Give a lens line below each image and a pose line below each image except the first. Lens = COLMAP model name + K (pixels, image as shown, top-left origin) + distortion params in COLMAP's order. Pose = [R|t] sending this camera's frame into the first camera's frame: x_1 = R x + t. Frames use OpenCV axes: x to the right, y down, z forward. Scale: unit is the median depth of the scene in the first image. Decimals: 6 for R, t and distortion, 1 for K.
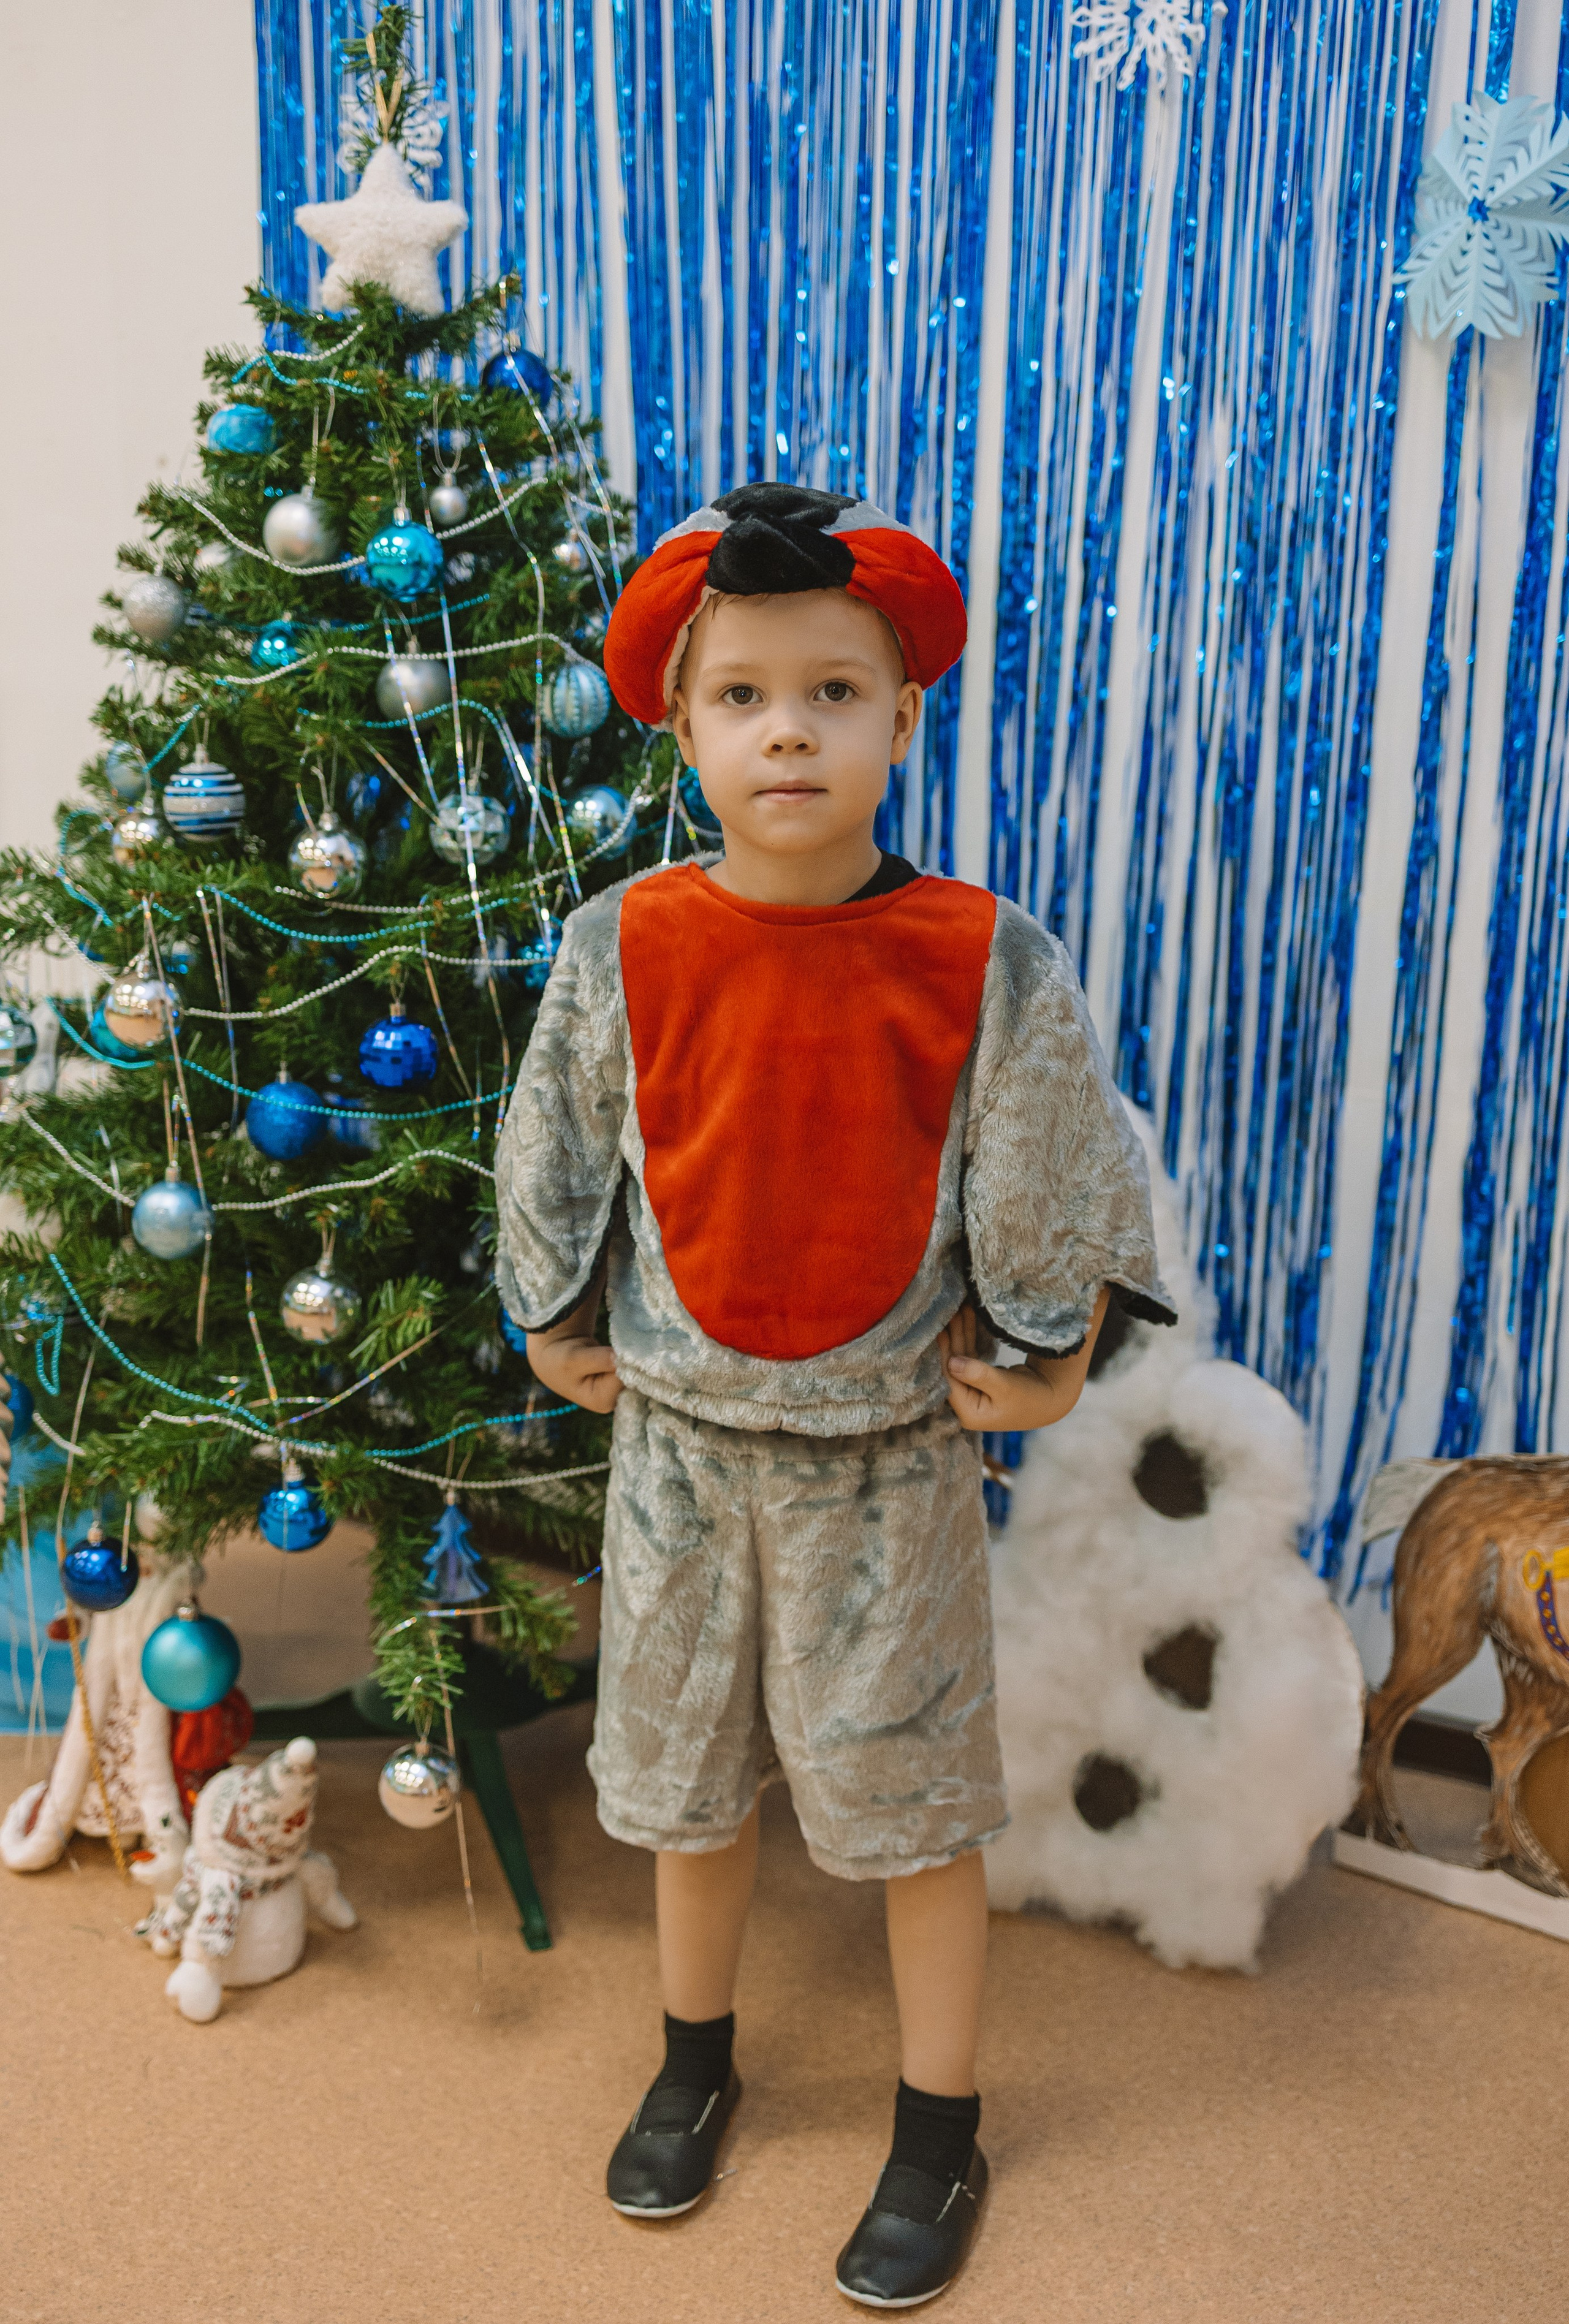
lens RADIAL K [[2475.0, 0, 801.1], [0, 2475.0, 1189.7], [0, 0, 1]] dist [-0.001076, 0.018043]
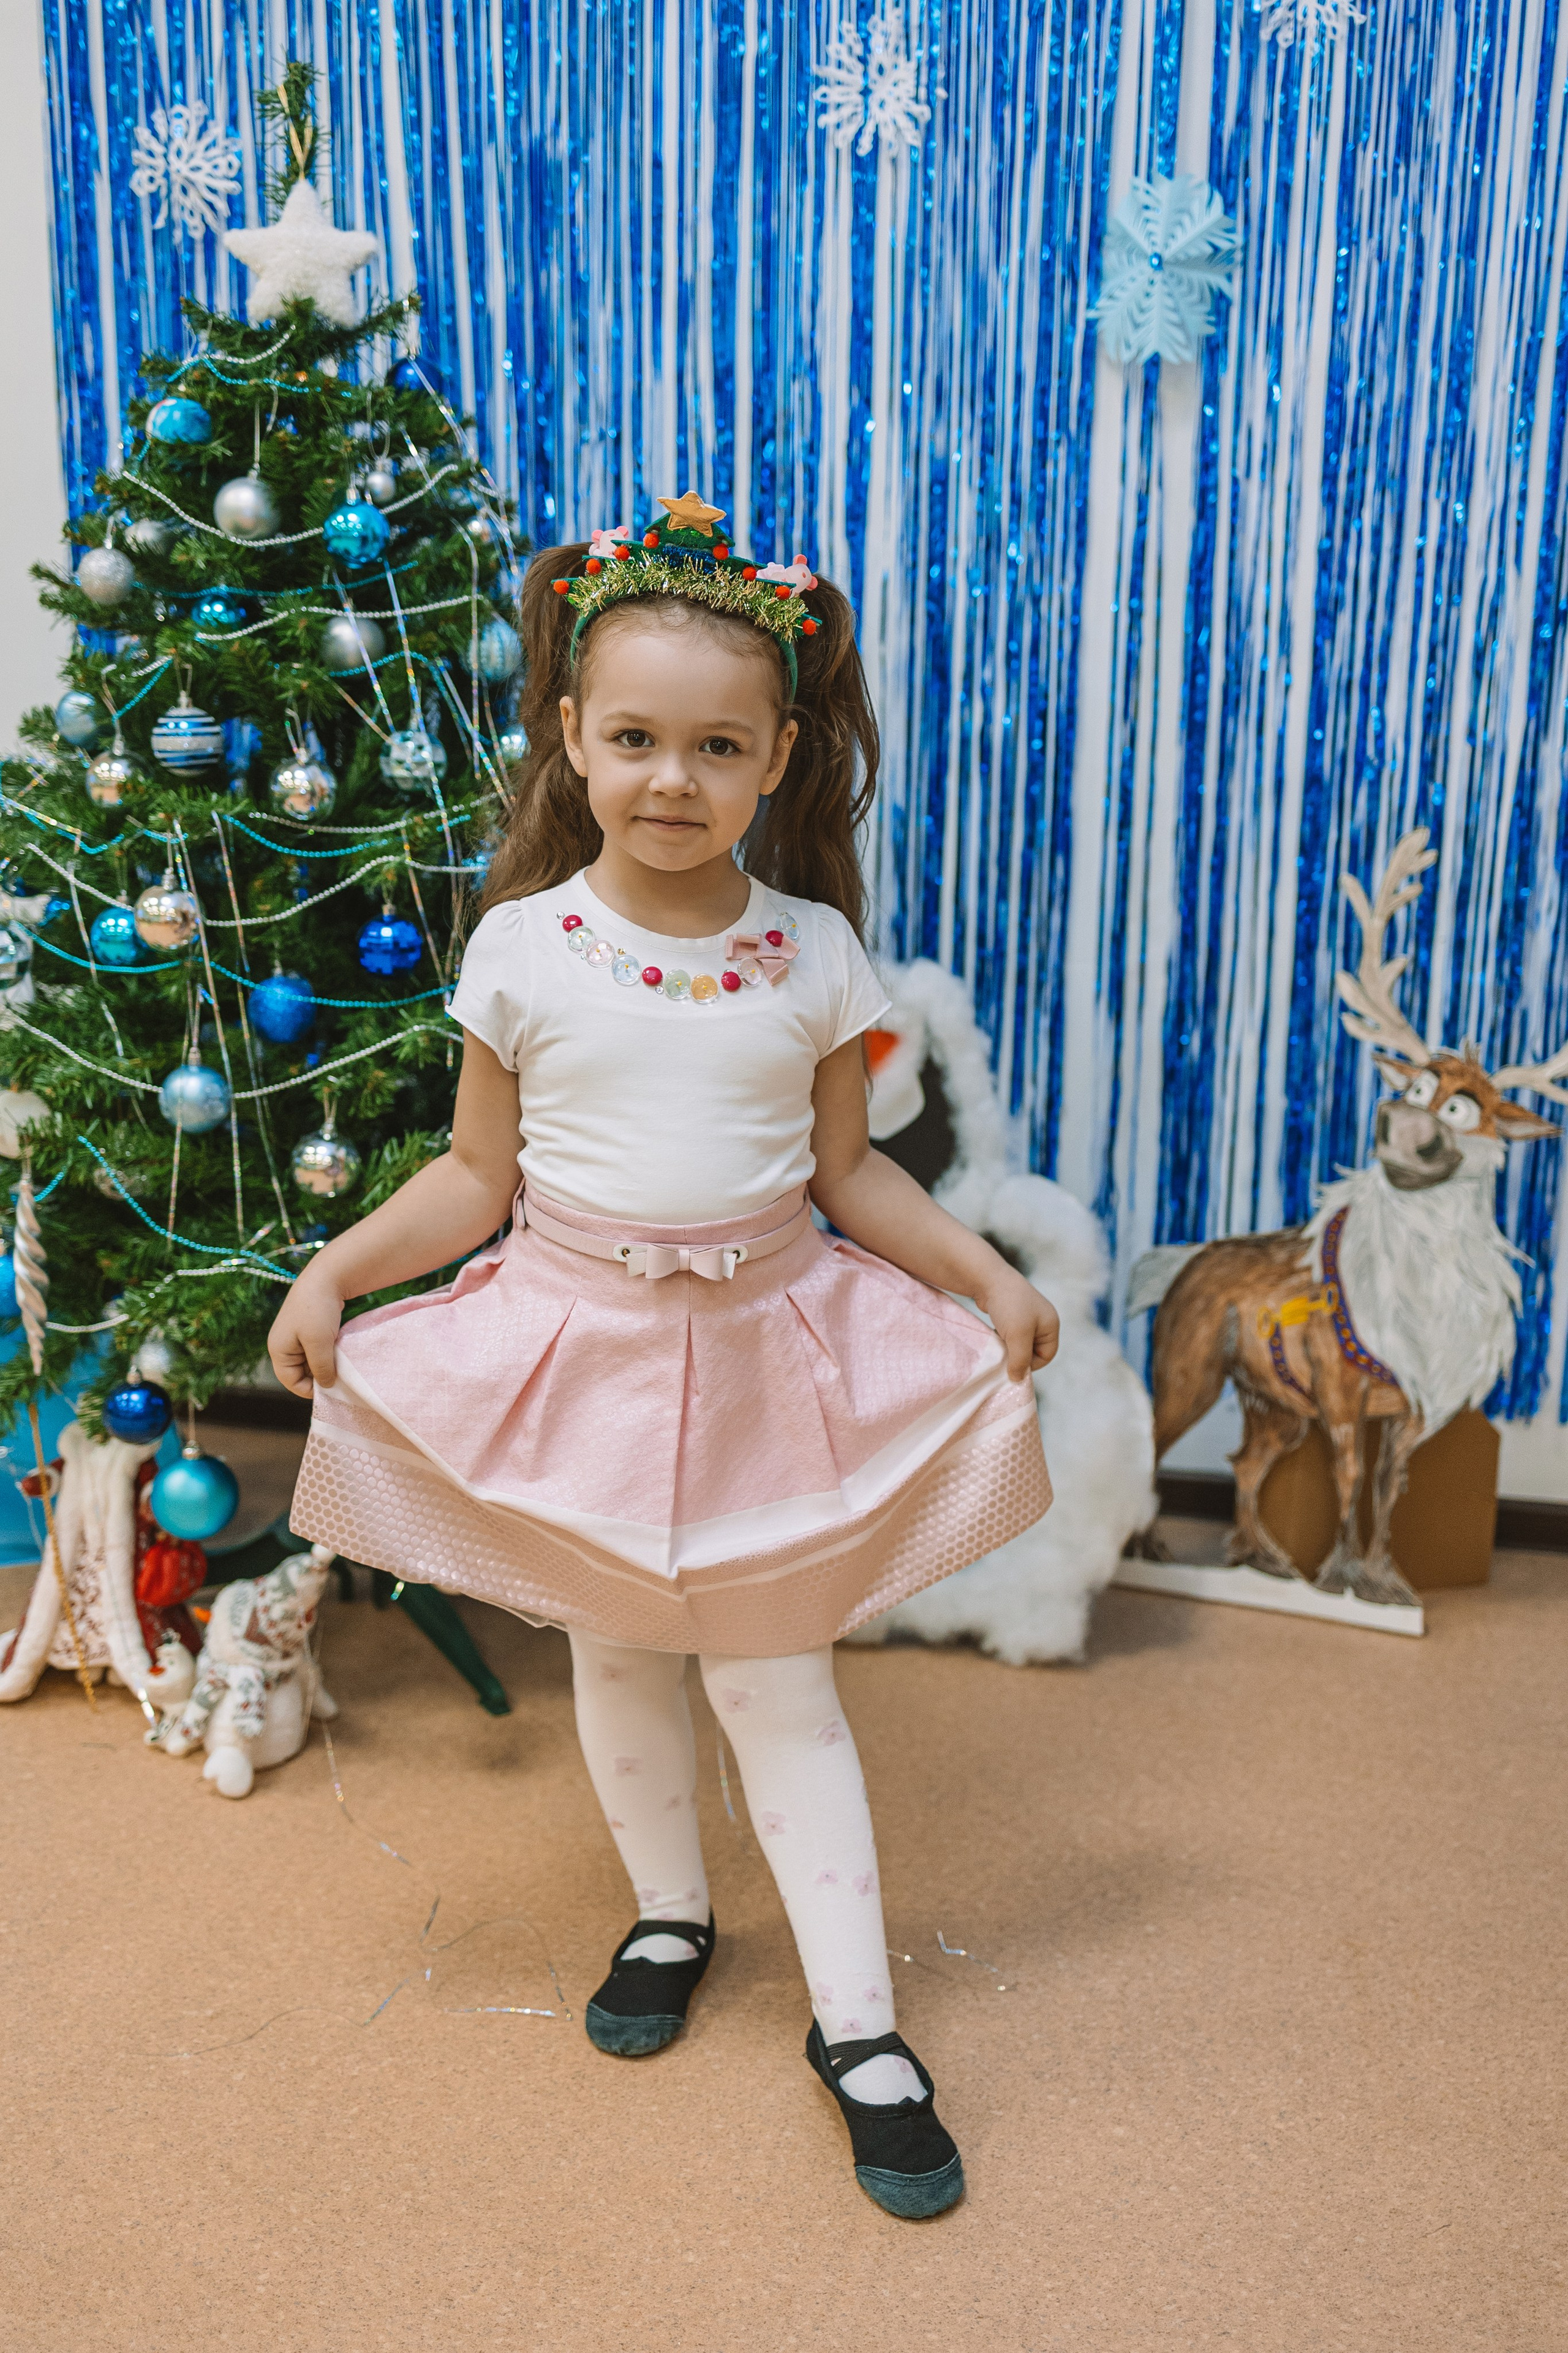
lens RADIAL K [[2397.5, 0, 802.3], [0, 2397.5, 1161.4], [0, 0, 1]] dist [0.005355, -0.007657]
pose [[0.968546, -0.062681, 0.240810, -0.242116], [0.064433, 0.997922, 0.000600, 0.056979], [-0.240347, 0.014935, 0.970572, -0.156406]]
